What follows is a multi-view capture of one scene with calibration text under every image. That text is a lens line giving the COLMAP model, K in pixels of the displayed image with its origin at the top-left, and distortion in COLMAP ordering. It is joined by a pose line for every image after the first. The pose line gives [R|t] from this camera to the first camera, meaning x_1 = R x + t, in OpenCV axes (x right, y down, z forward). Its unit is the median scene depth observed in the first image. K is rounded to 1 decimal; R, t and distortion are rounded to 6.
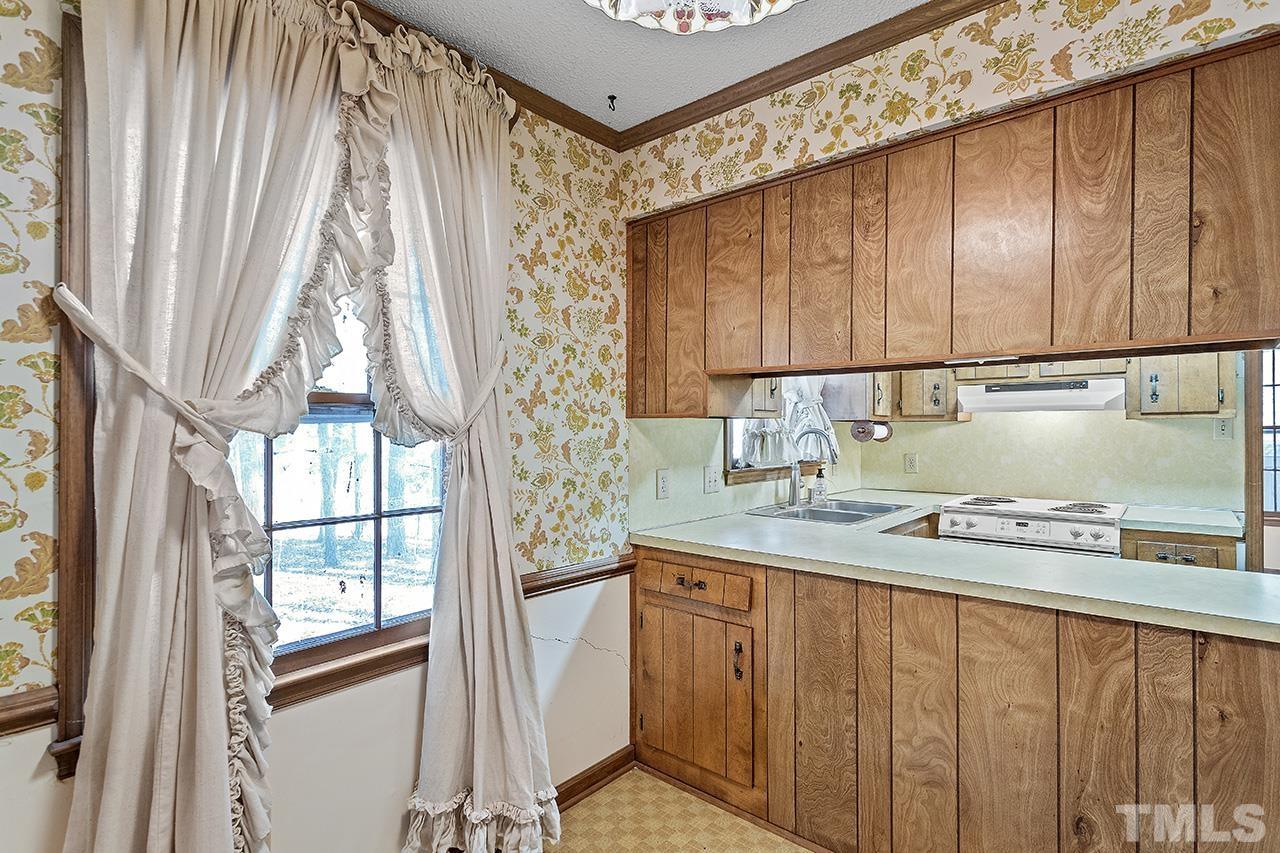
lens RADIAL K [[617.0, 0, 640.8], [0, 617.0, 432.1], [0, 0, 1]] dist [-0.002891, 0.000086]
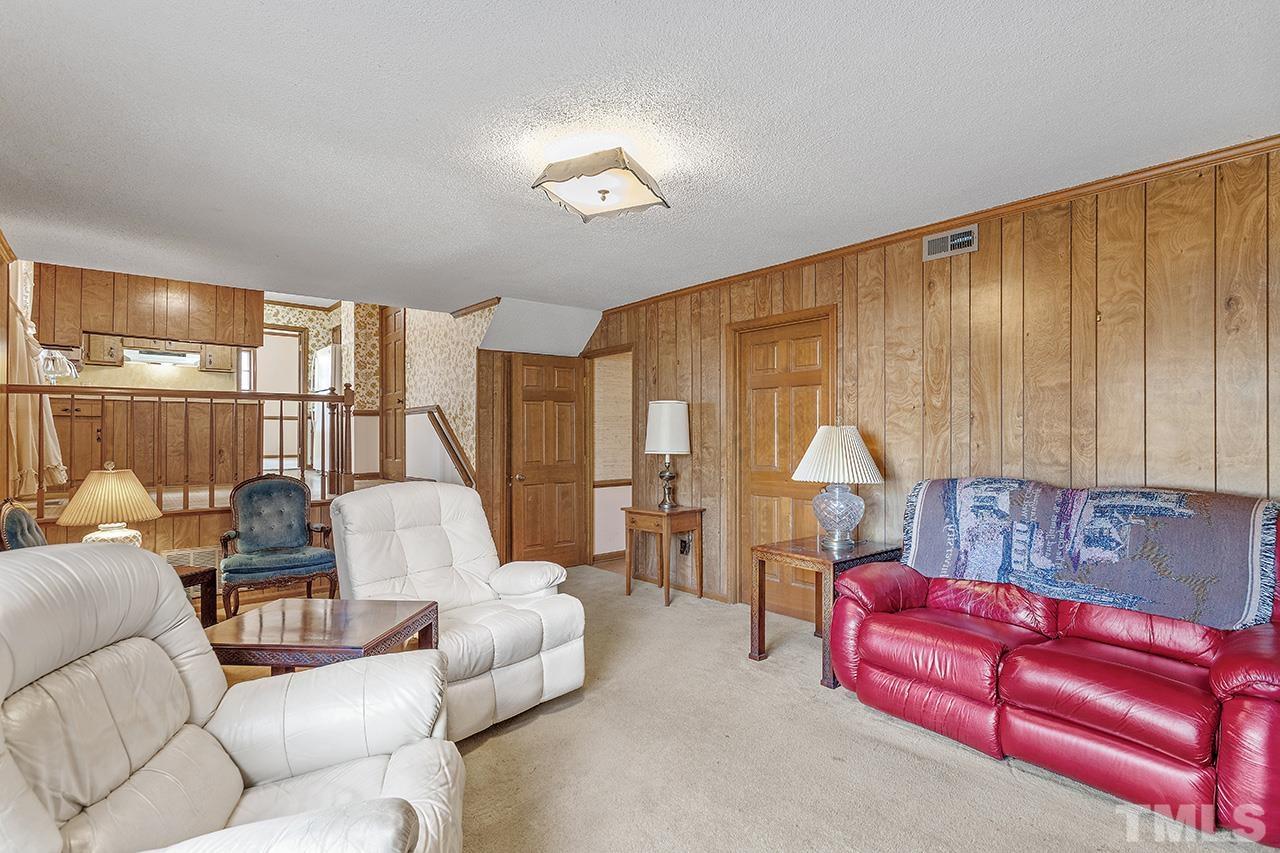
lens RADIAL K [[617.0, 0, 649.4], [0, 617.0, 434.5], [0, 0, 1]] dist [-0.002891, 0.000086]
pose [[0.138667, 0.004006, 0.990331, -1.524760], [-0.005683, 0.999979, -0.003249, 0.246377], [-0.990323, -0.005177, 0.138687, -1.249773]]
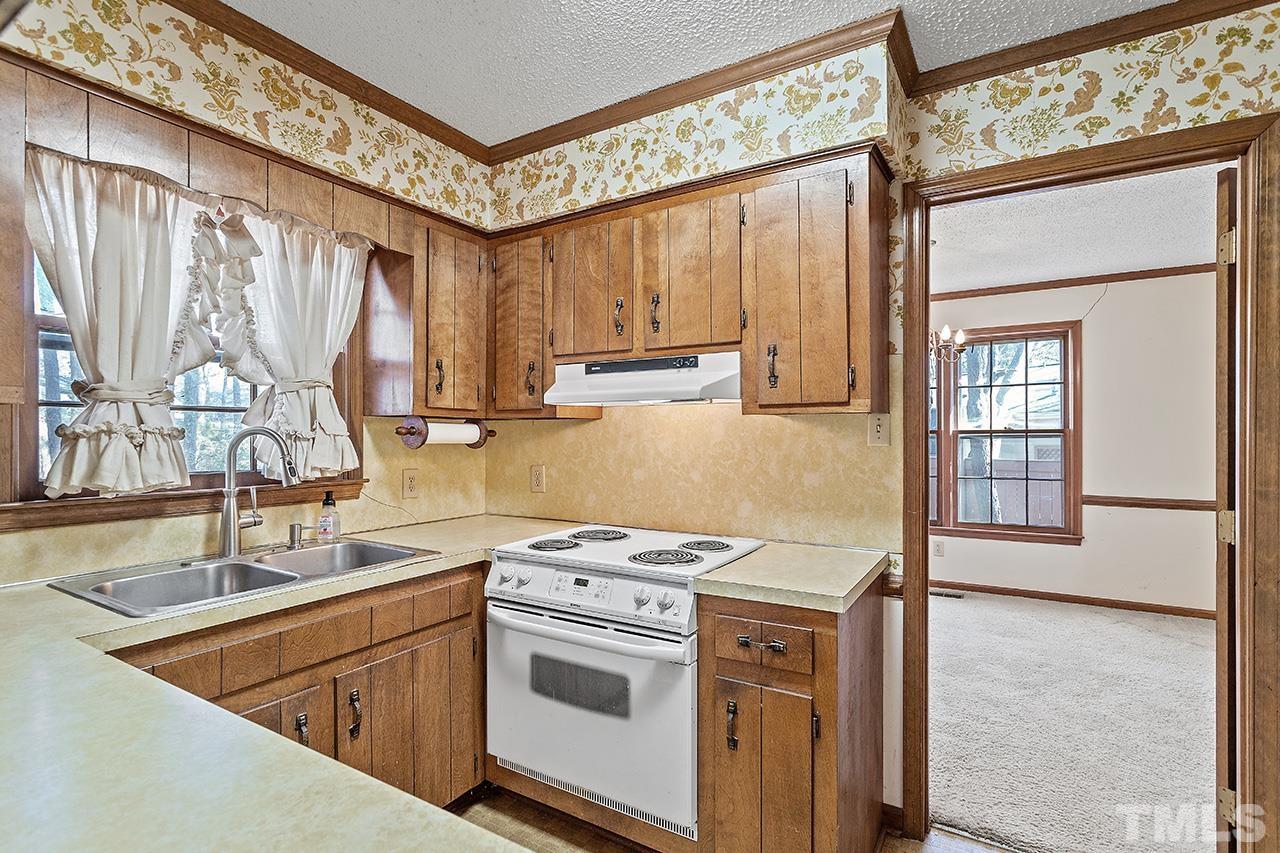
lens RADIAL K [[617.0, 0, 638.7], [0, 617.0, 432.4], [0, 0, 1]] dist [-0.002891, 0.000086]
pose [[0.985741, 0.004317, 0.168216, 0.554230], [-0.003335, 0.999976, -0.006119, 0.002150], [-0.168239, 0.005471, 0.985731, 0.366688]]
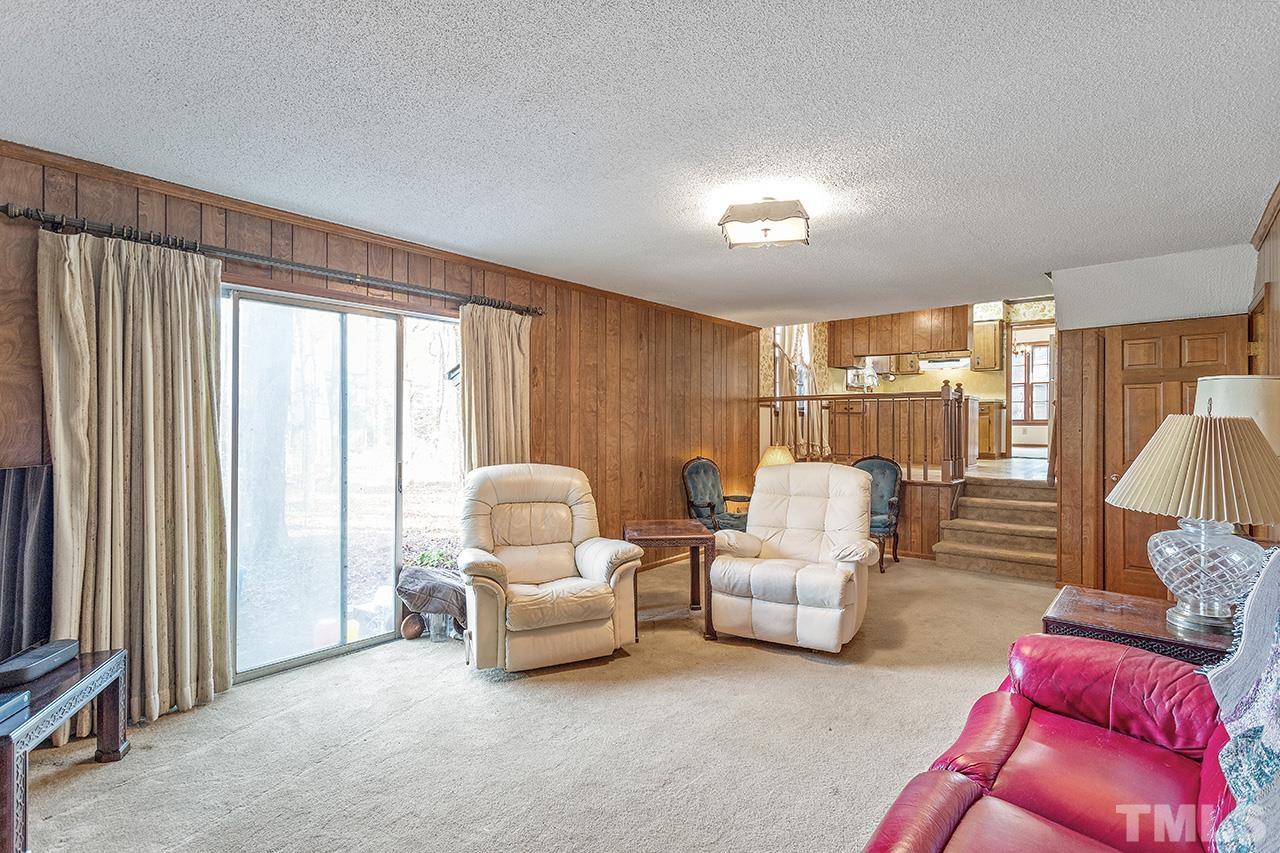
lens RADIAL K [[617.0, 0, 638.9], [0, 617.0, 423.0], [0, 0, 1]] dist [-0.002891, 0.000086]
pose [[0.999833, 0.002506, 0.018105, -0.951588], [-0.002591, 0.999986, 0.004642, 0.230788], [-0.018093, -0.004688, 0.999825, -2.087662]]
